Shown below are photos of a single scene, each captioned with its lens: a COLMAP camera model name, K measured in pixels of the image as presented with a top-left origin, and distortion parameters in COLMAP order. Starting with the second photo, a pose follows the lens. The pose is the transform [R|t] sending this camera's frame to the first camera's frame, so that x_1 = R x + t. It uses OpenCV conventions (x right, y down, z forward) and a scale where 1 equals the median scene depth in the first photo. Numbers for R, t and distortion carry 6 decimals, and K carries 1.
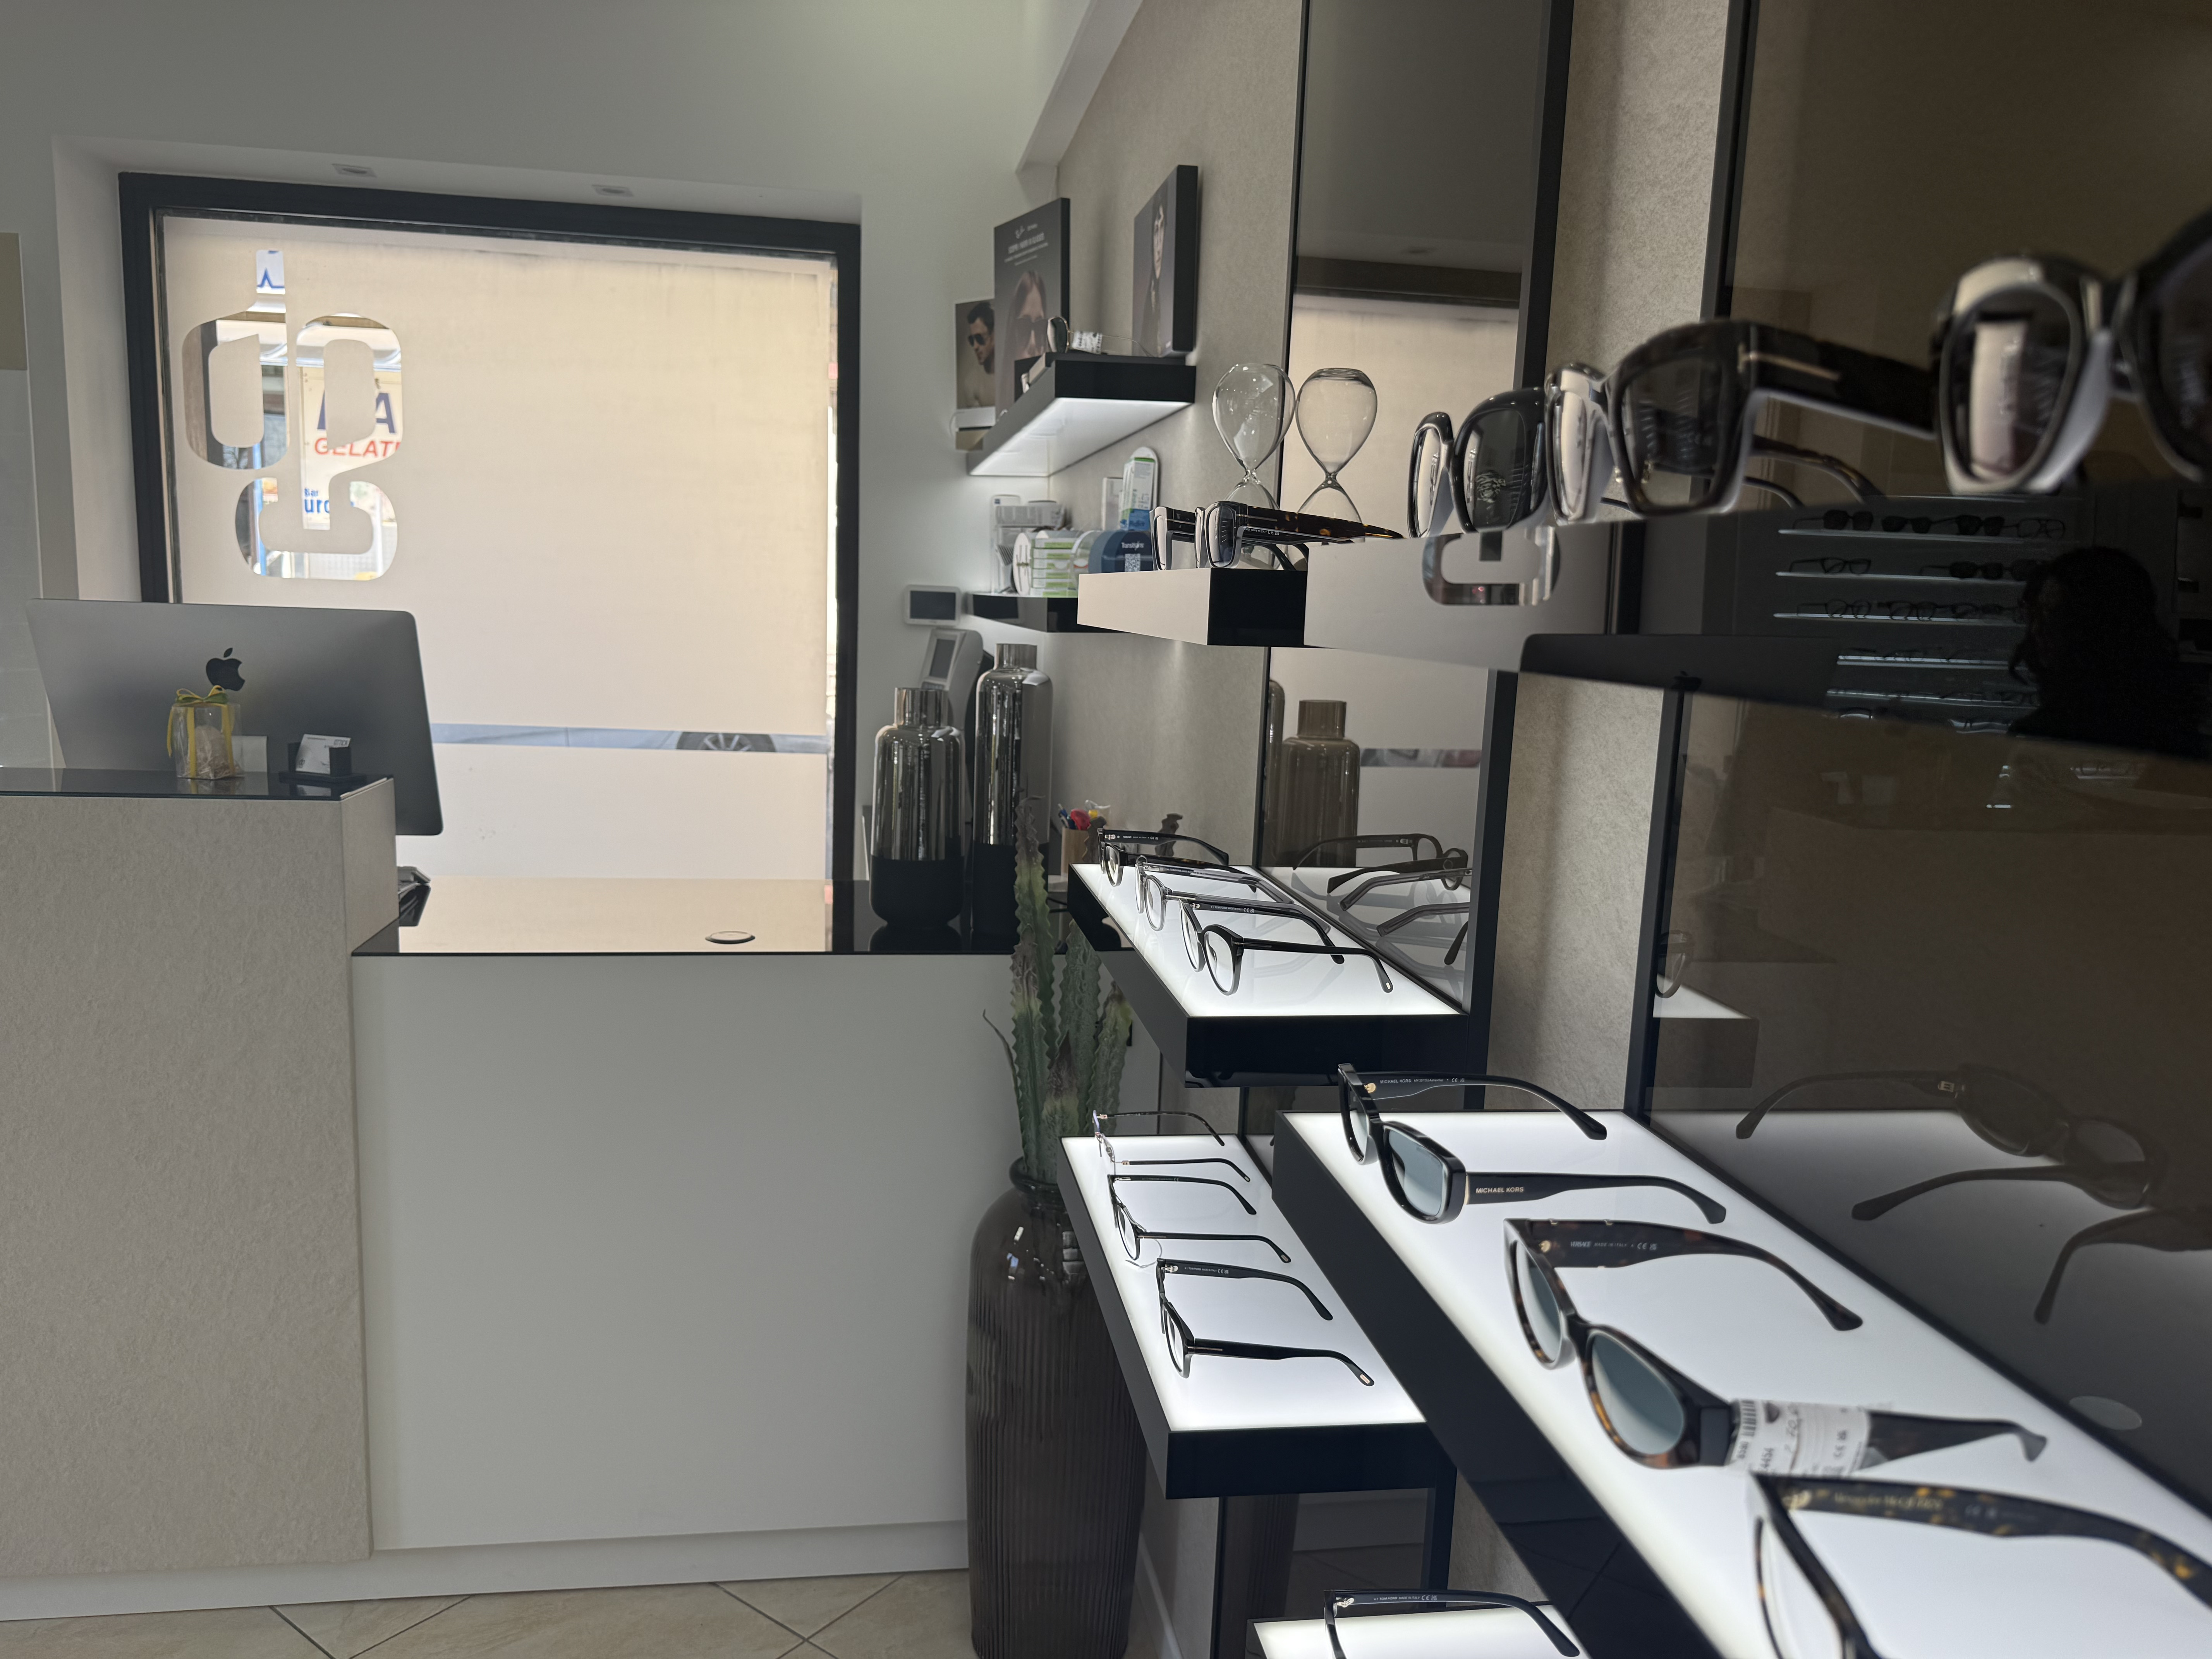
lens RADIAL K [[1566.4, 0, 1064.6], [0, 1566.4, 852.3], [0, 0, 1]] dist [0.067176, -0.070928]
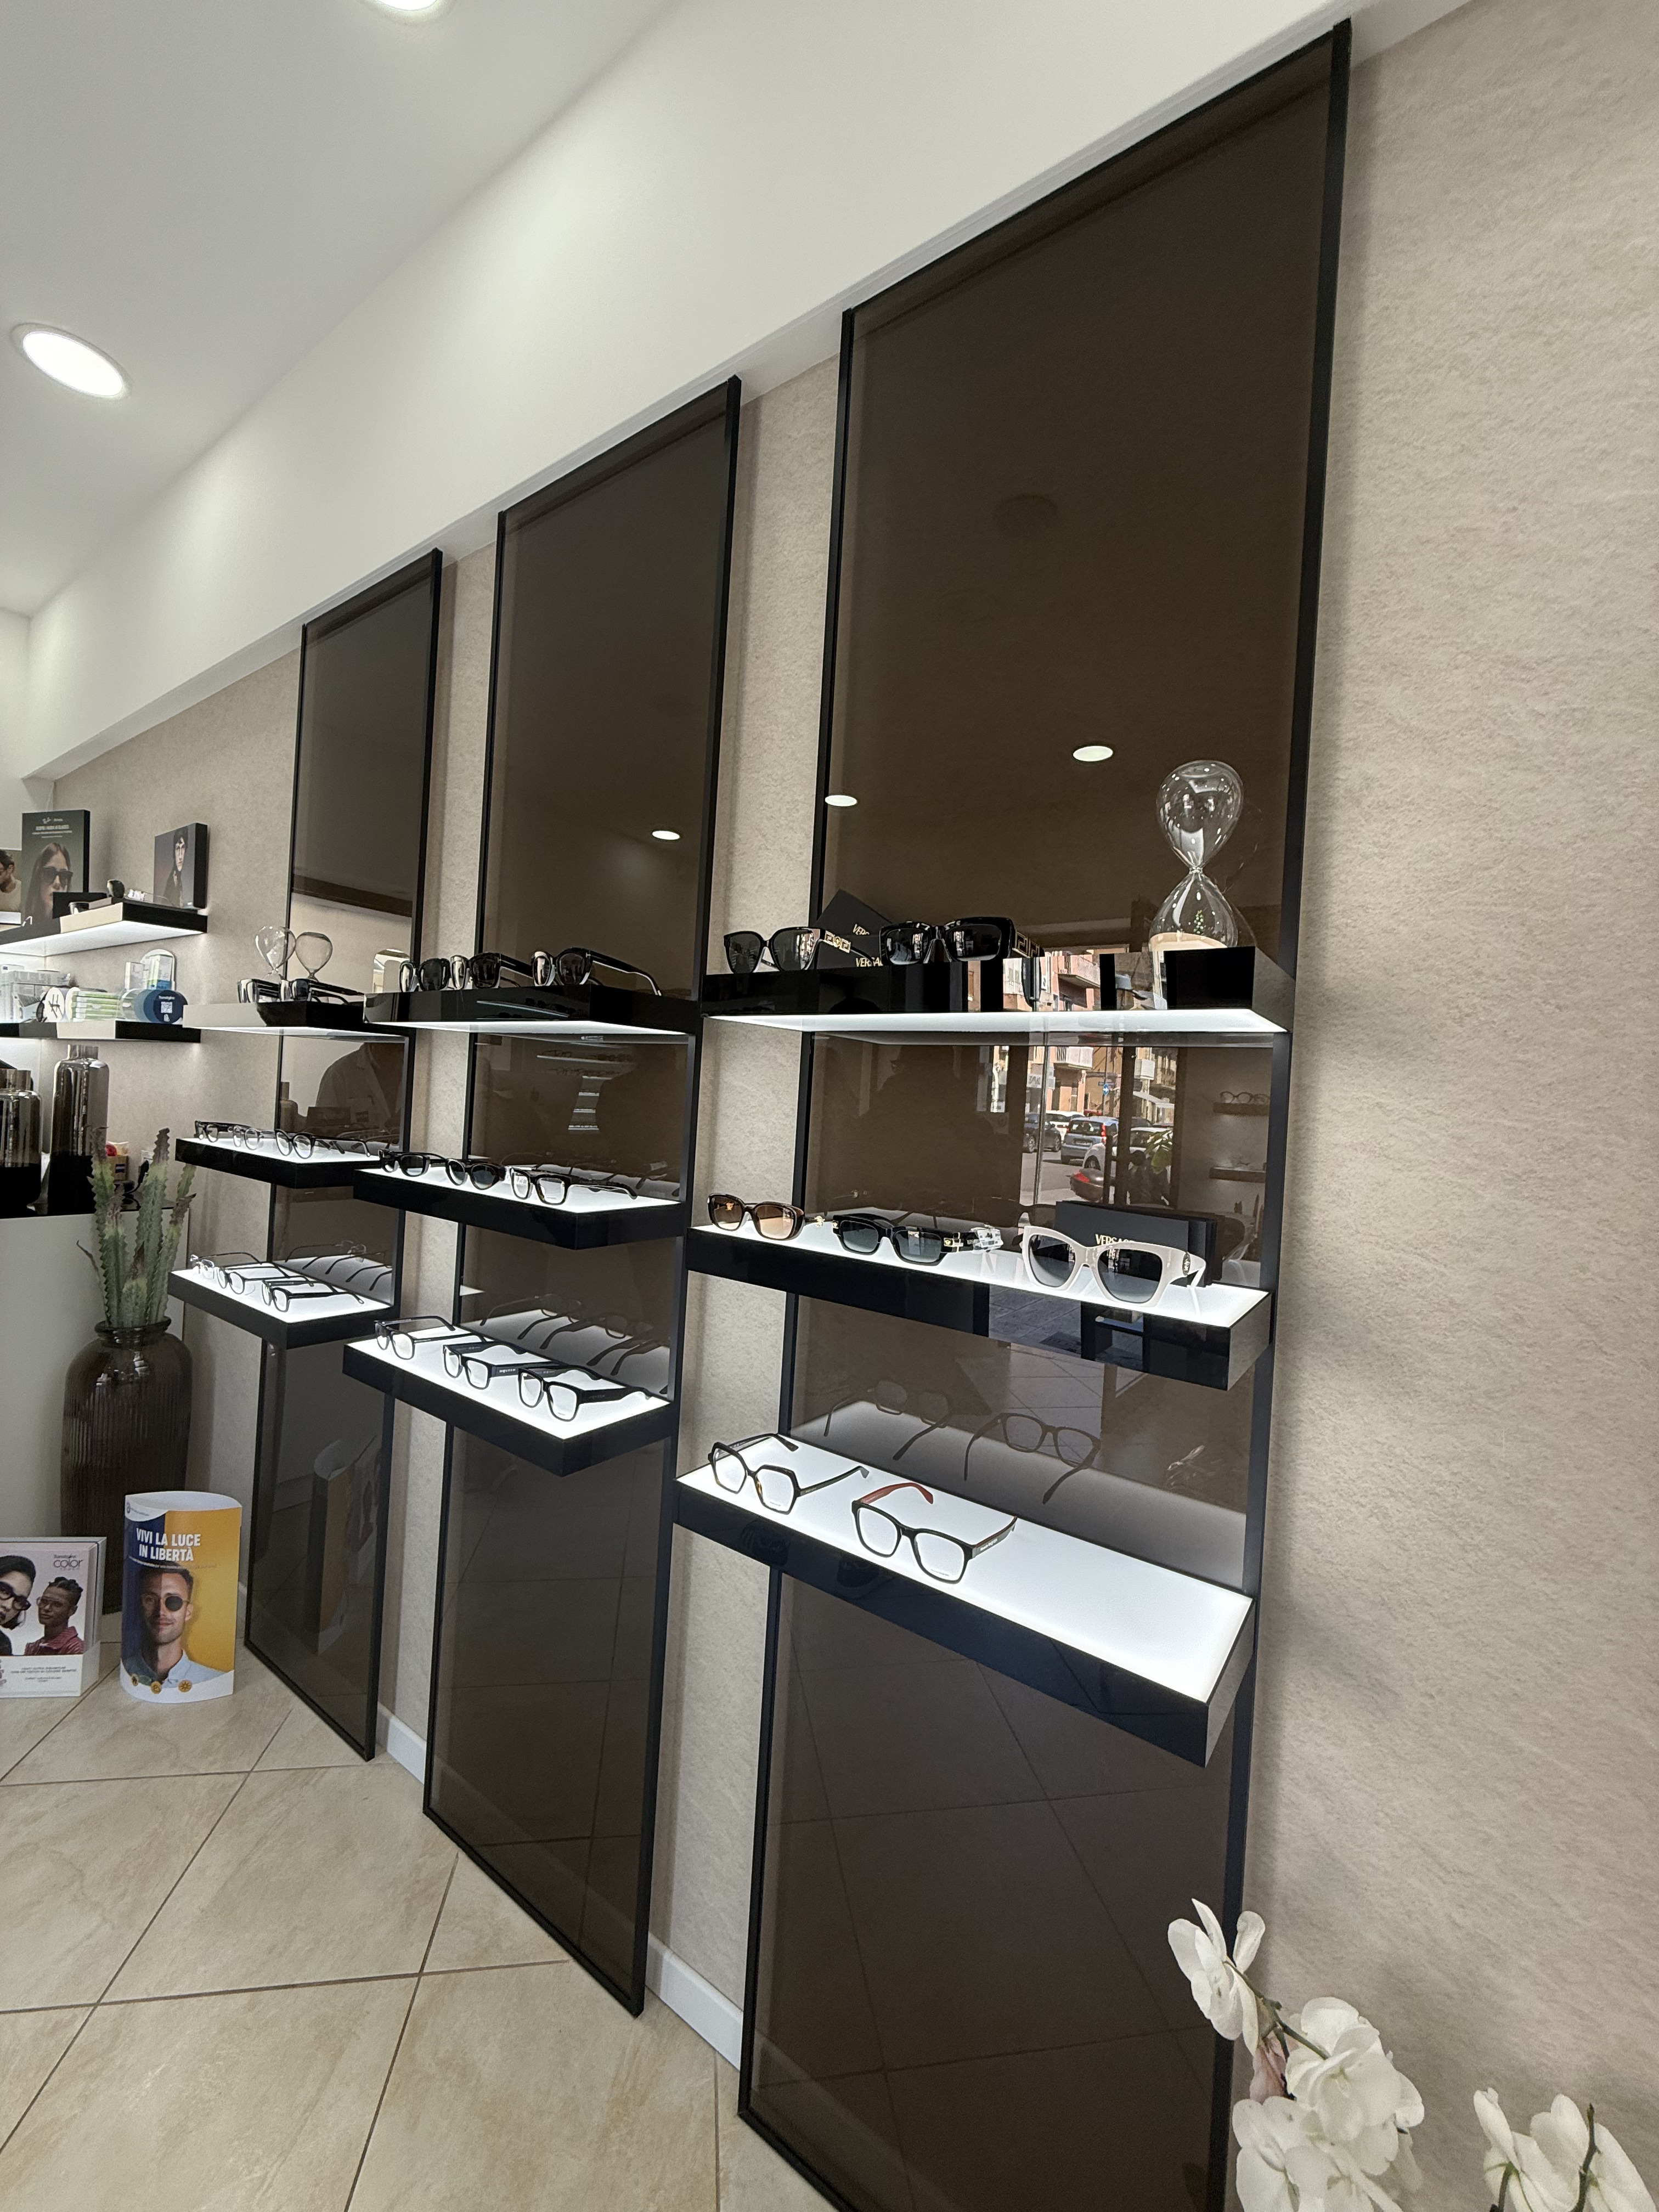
lens RADIAL K [[872.3, 0, 829.5], [0, 872.3, 1106.0], [0, 0, 1]] dist [0.000823, -0.000042]
pose [[0.689246, -0.002369, 0.724523, -0.179096], [0.085647, 0.993250, -0.078228, 0.096840], [-0.719447, 0.115972, 0.684796, -0.337036]]
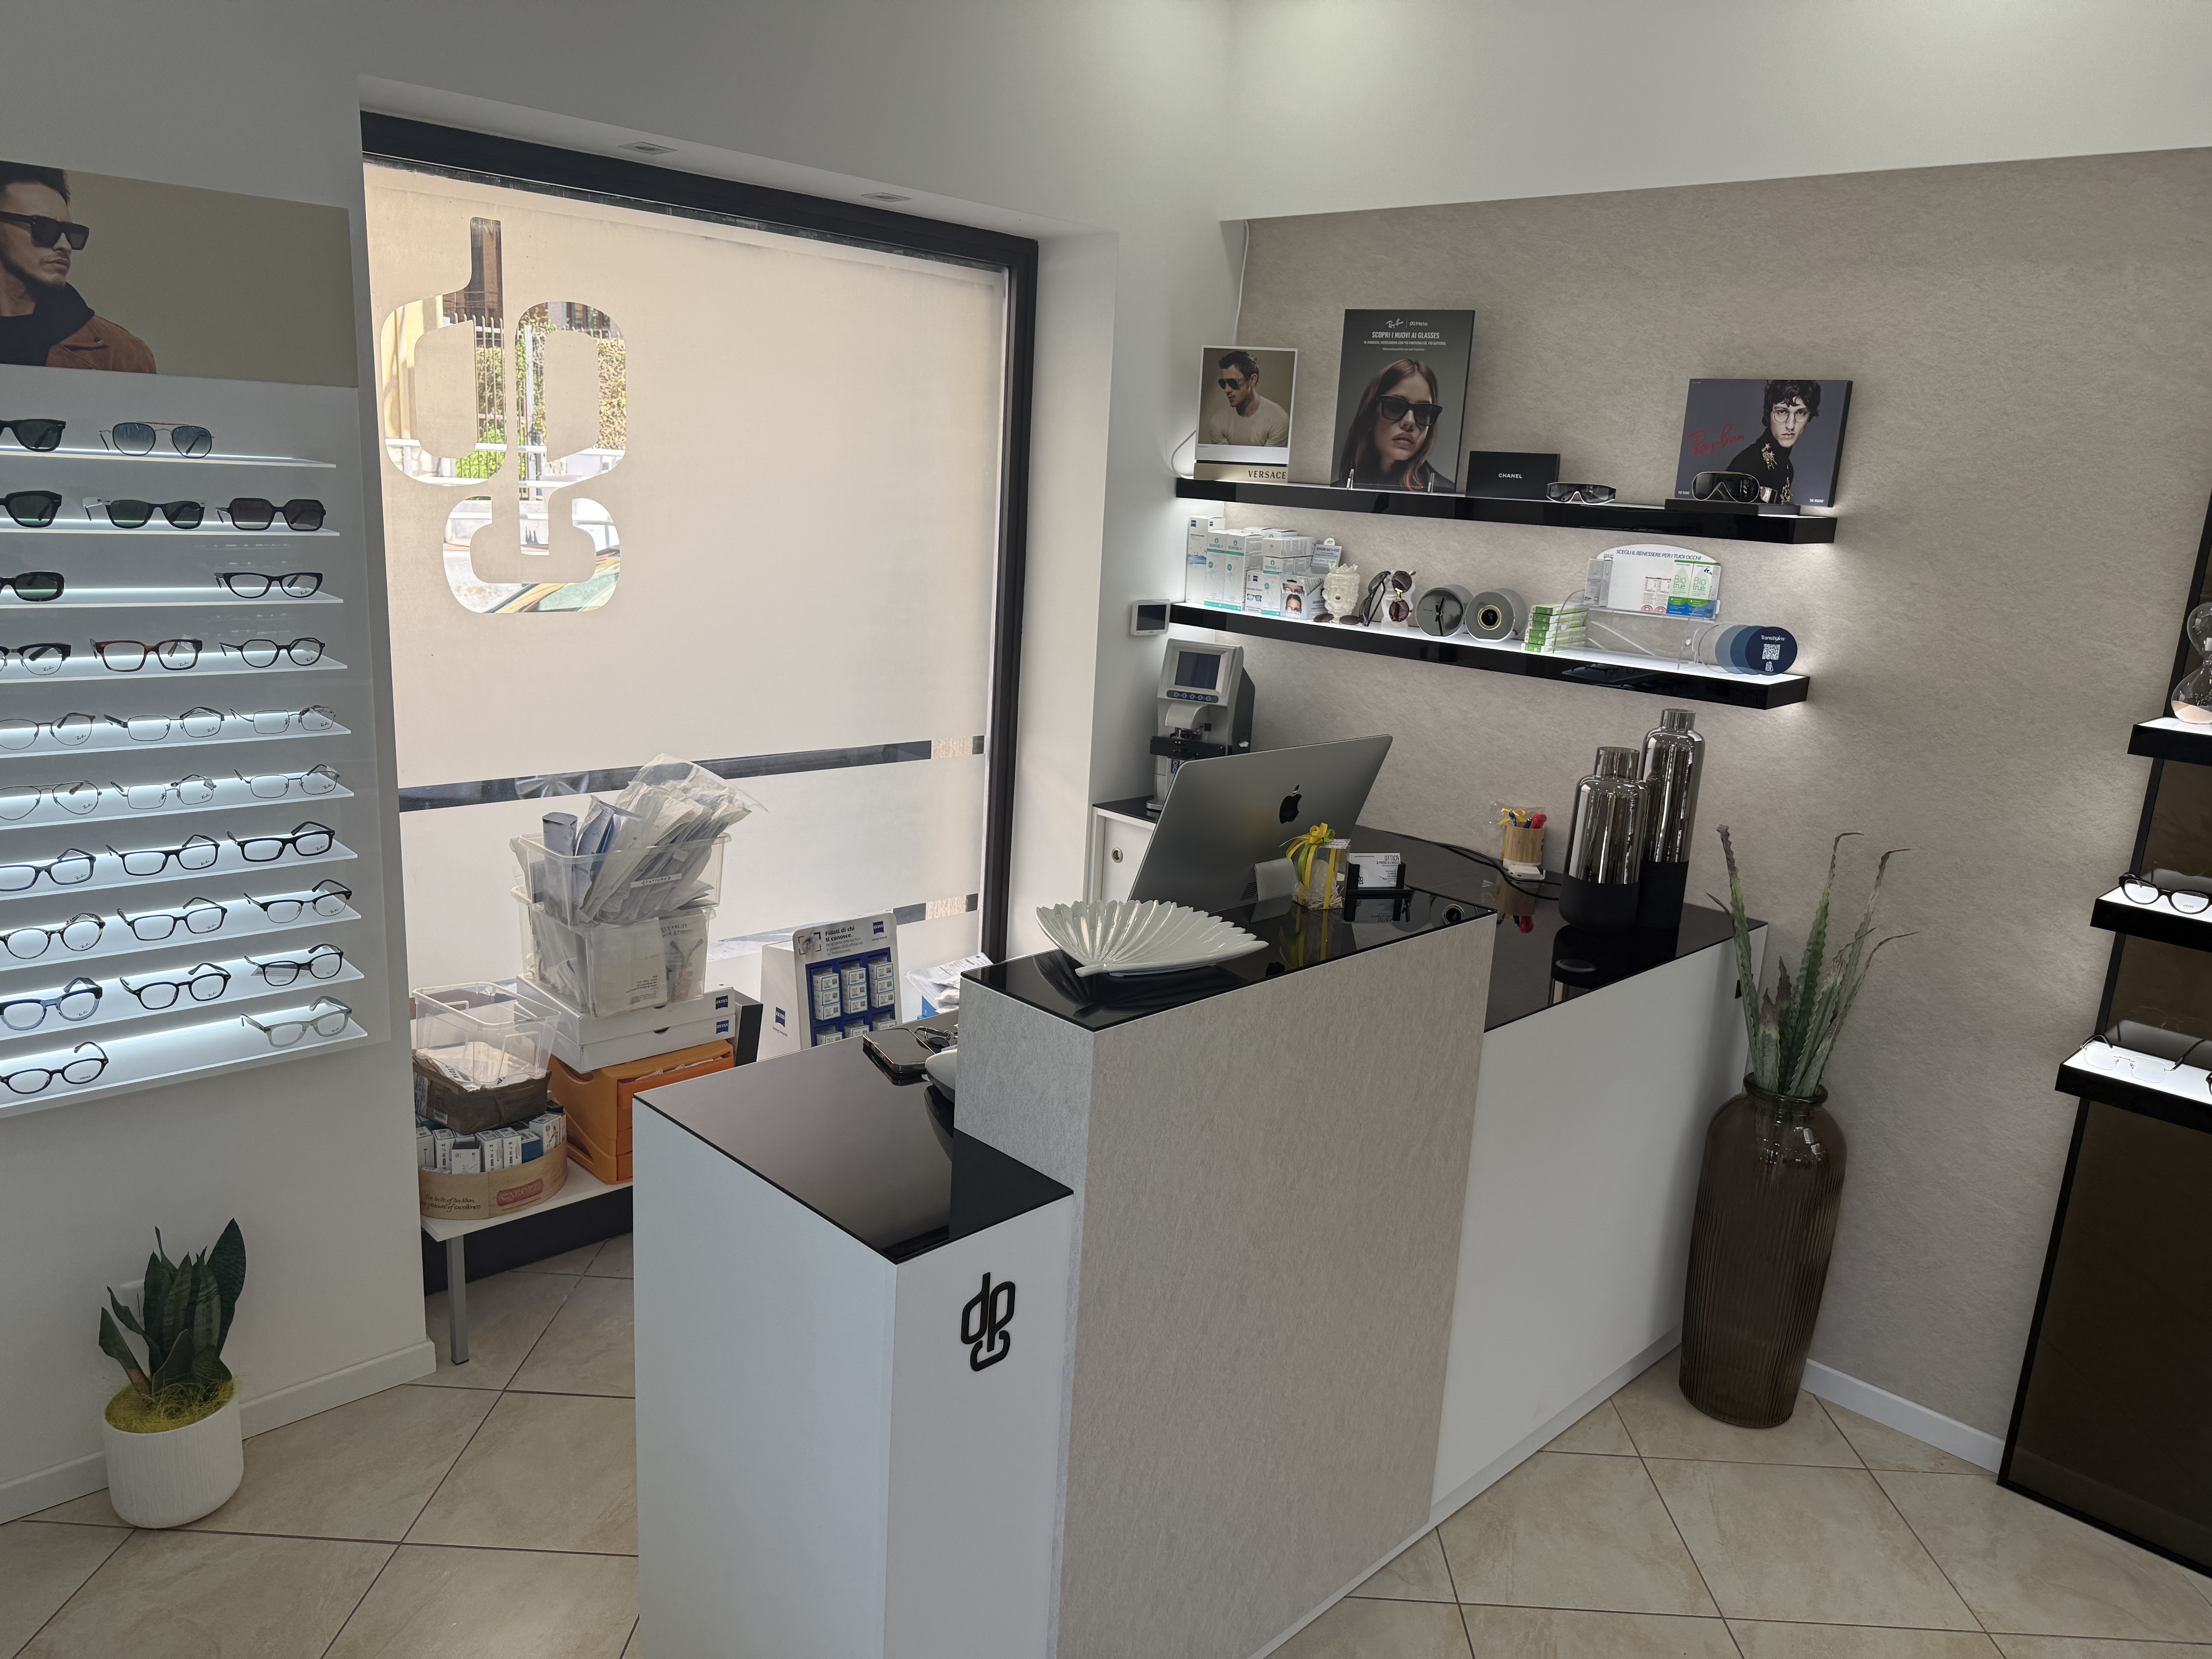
lens RADIAL K [[1570.3, 0, 1112.3], [0, 1570.3, 841.4], [0, 0, 1]] dist [0.106152, -0.159090]
pose [[0.793203, -0.133425, 0.594161, -1.310355], [0.069033, 0.989114, 0.129957, -0.246182], [-0.605032, -0.062066, 0.793778, 0.220390]]
